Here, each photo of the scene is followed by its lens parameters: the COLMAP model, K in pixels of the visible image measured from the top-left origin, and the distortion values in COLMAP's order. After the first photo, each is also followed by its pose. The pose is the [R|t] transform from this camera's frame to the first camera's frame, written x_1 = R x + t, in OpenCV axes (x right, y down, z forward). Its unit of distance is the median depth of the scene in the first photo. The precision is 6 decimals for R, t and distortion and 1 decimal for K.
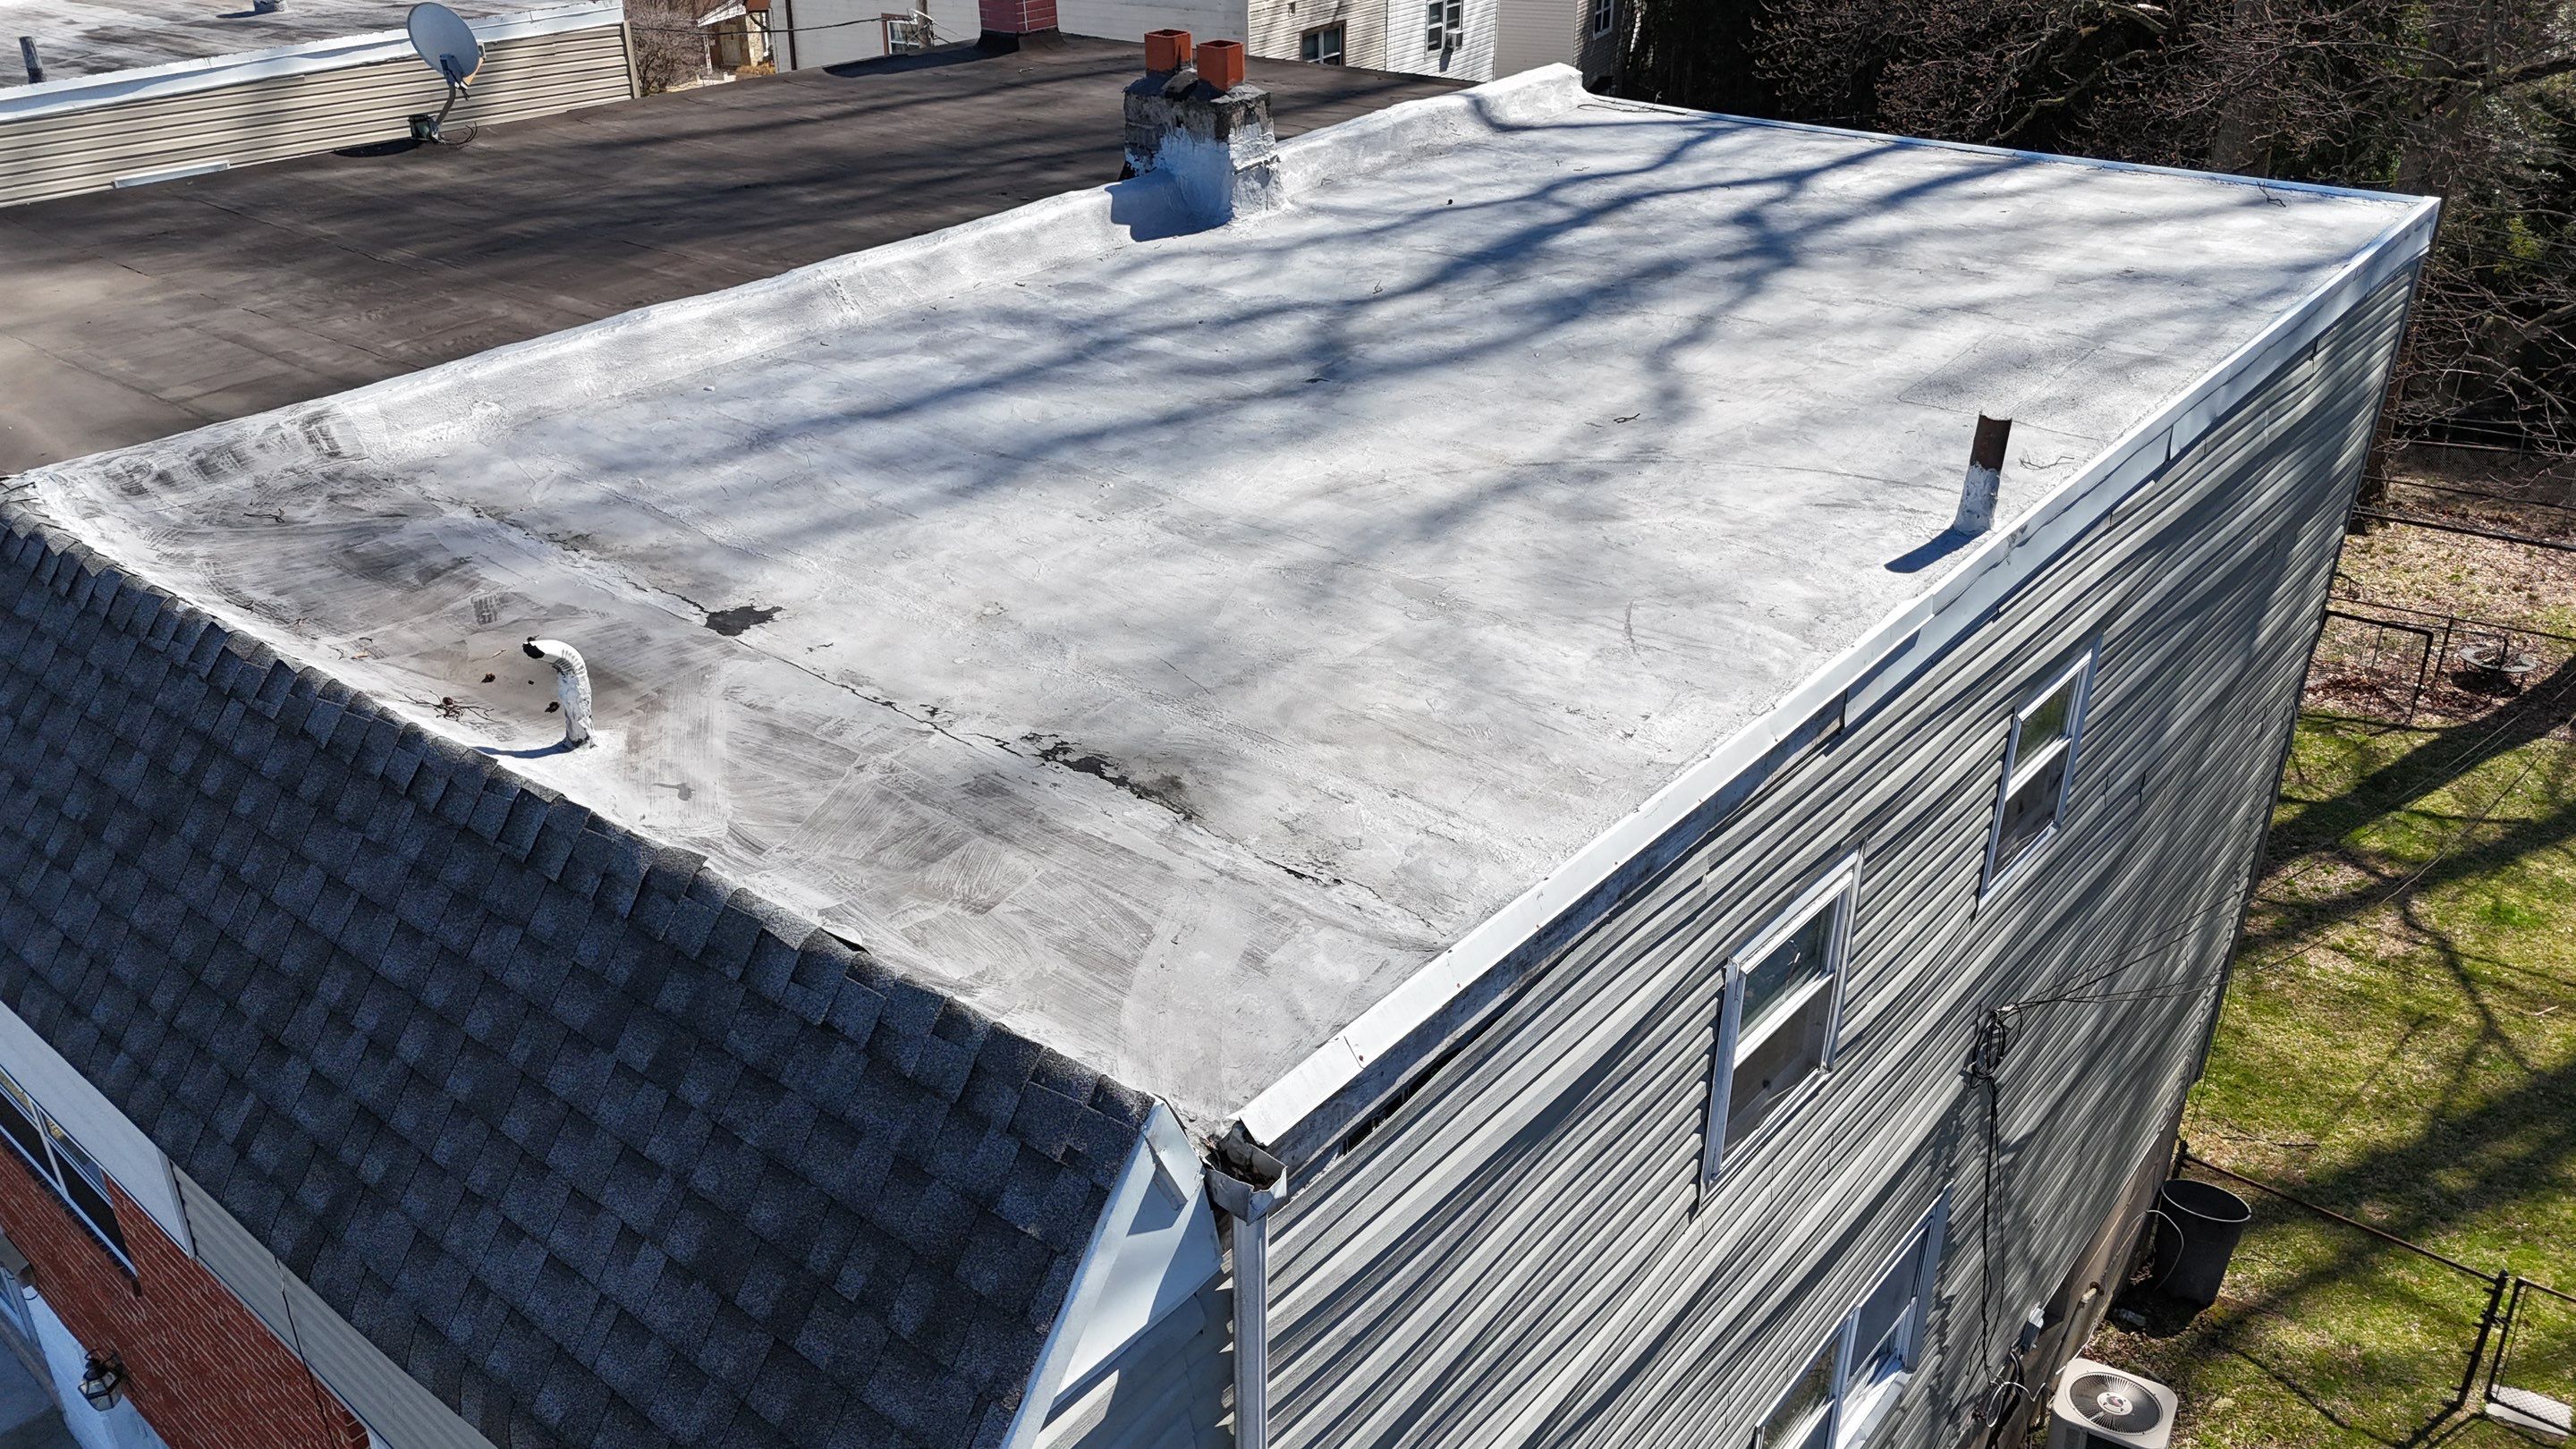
lens RADIAL K [[1918.6, 0, 1289.3], [0, 1918.6, 703.7], [0, 0, 1]] dist [0.072528, -0.054436]
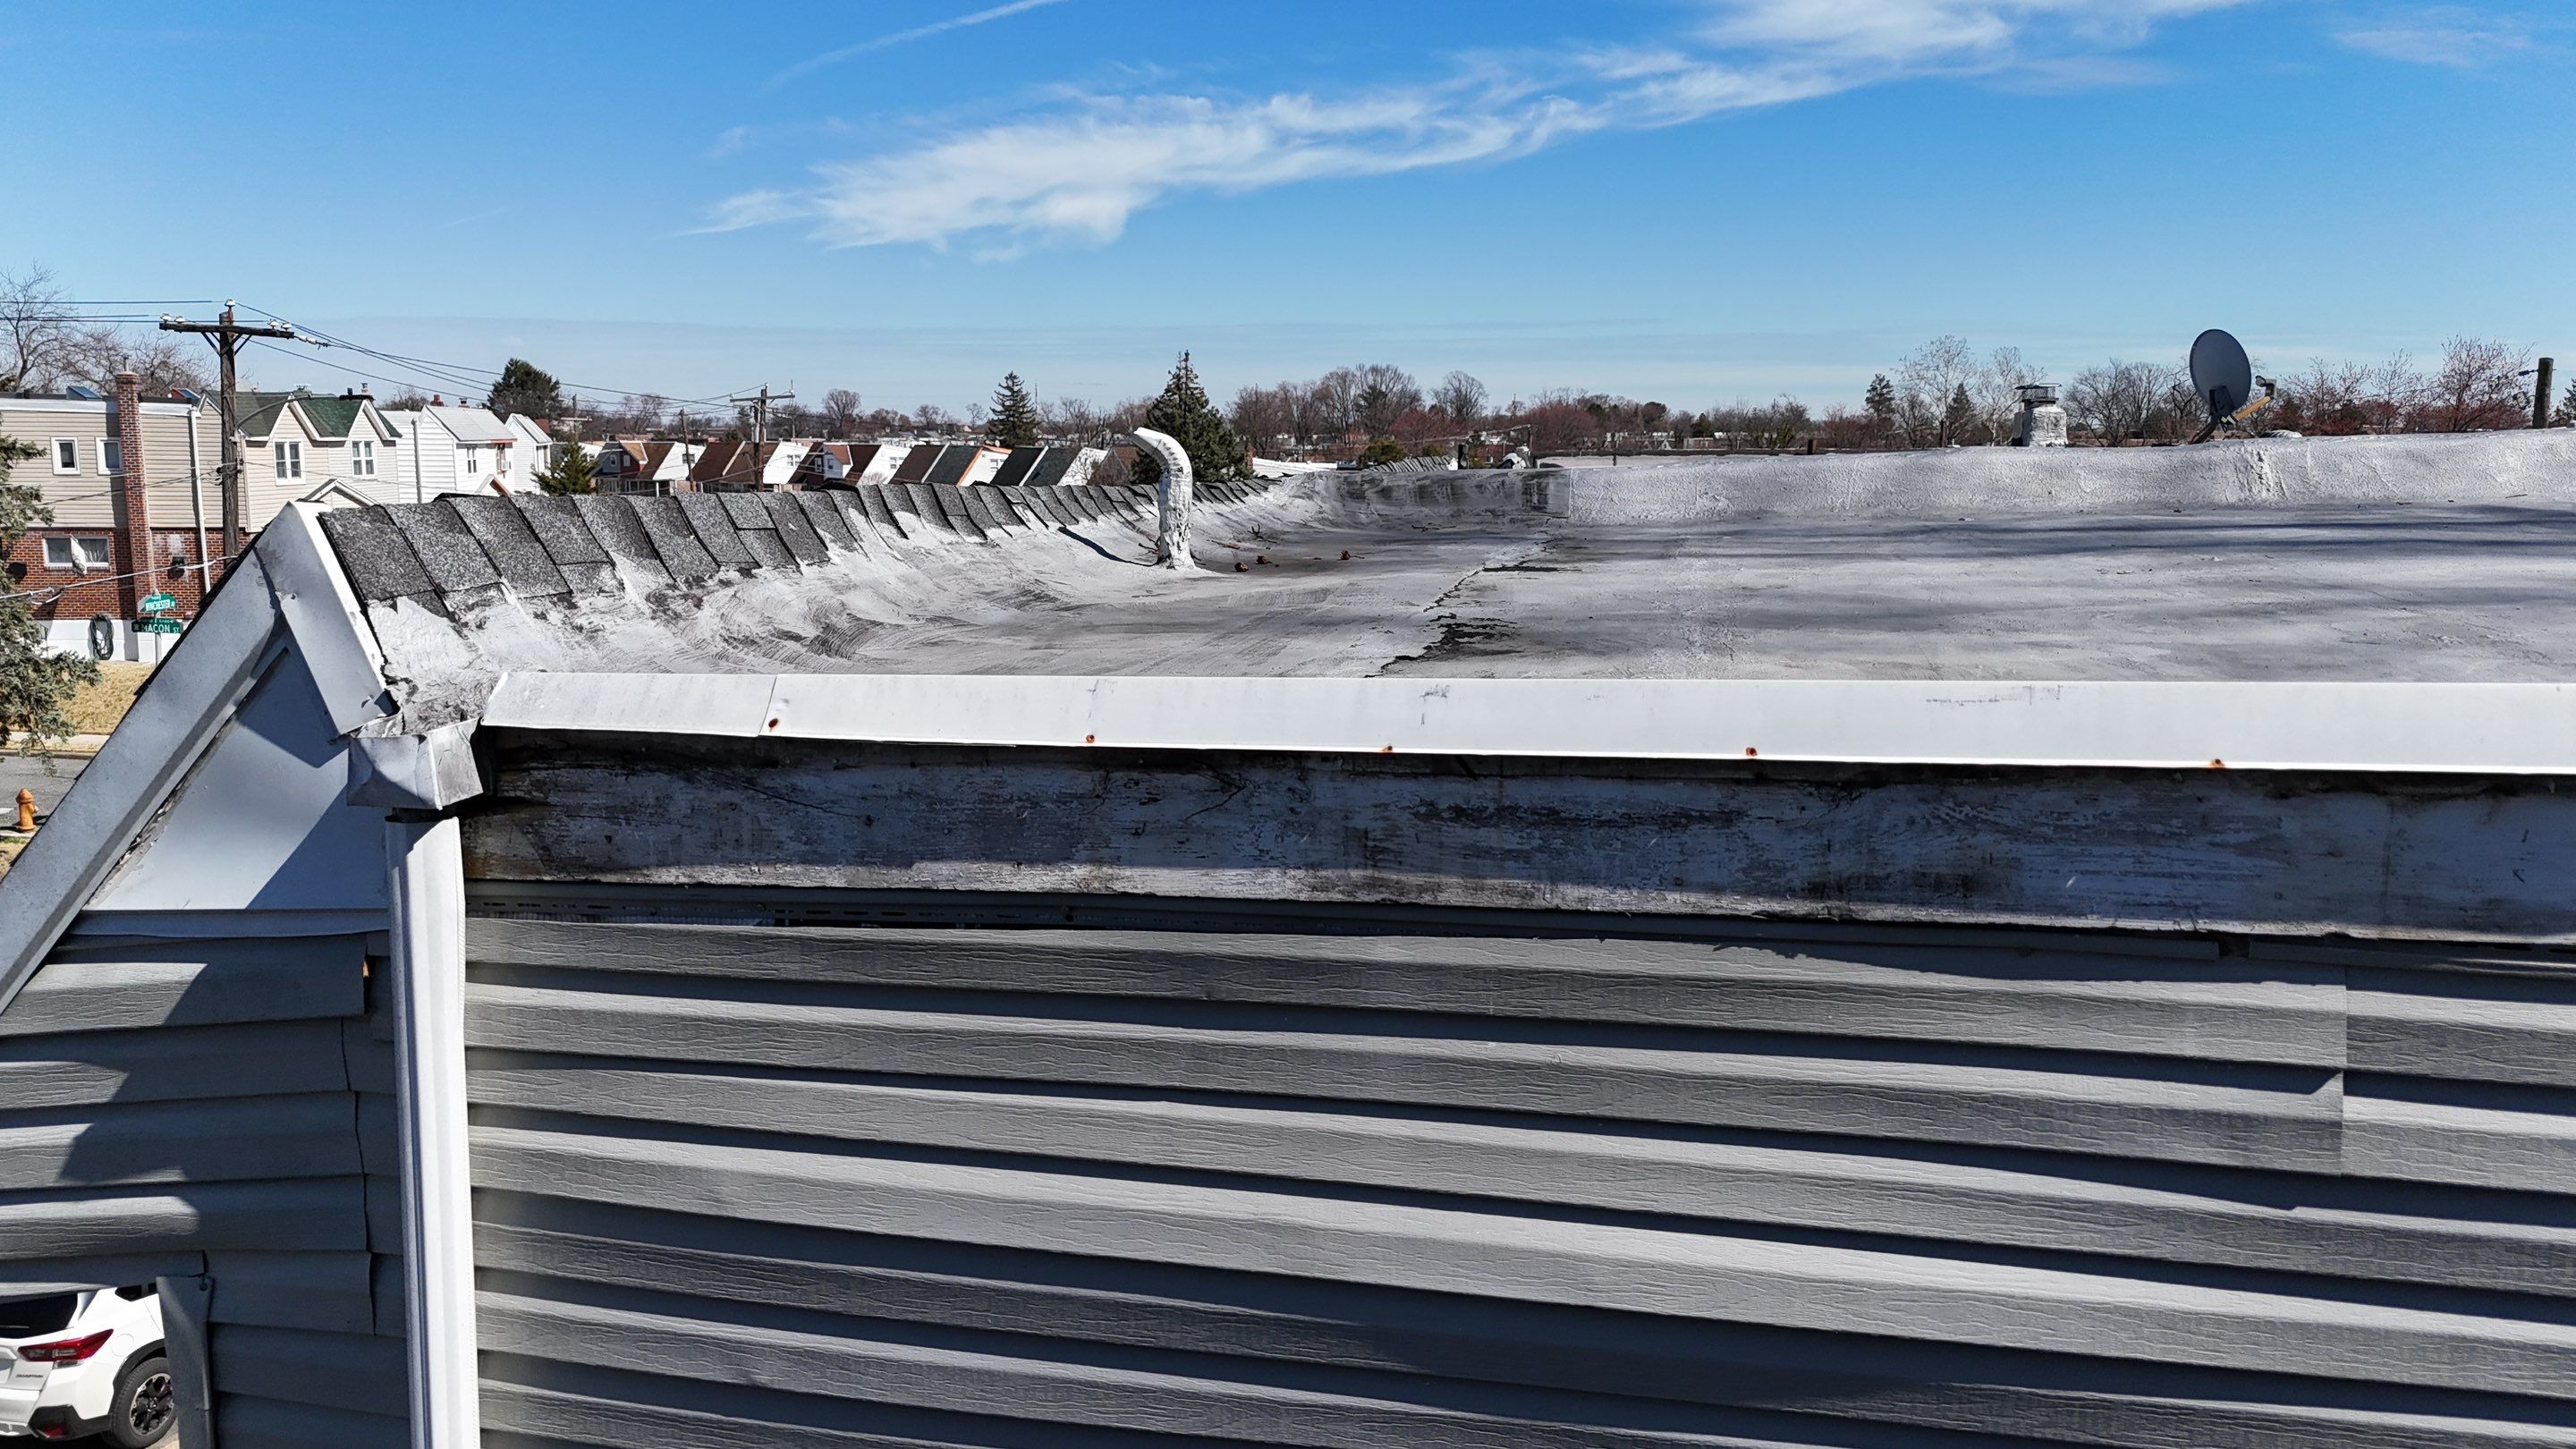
lens RADIAL K [[1898.7, 0, 1284.1], [0, 1898.7, 657.5], [0, 0, 1]] dist [0.060860, -0.052760]
pose [[0.464471, 0.098100, -0.880138, 0.284286], [-0.395589, 0.912163, -0.107093, 0.088602], [0.792323, 0.397914, 0.462481, 0.452650]]
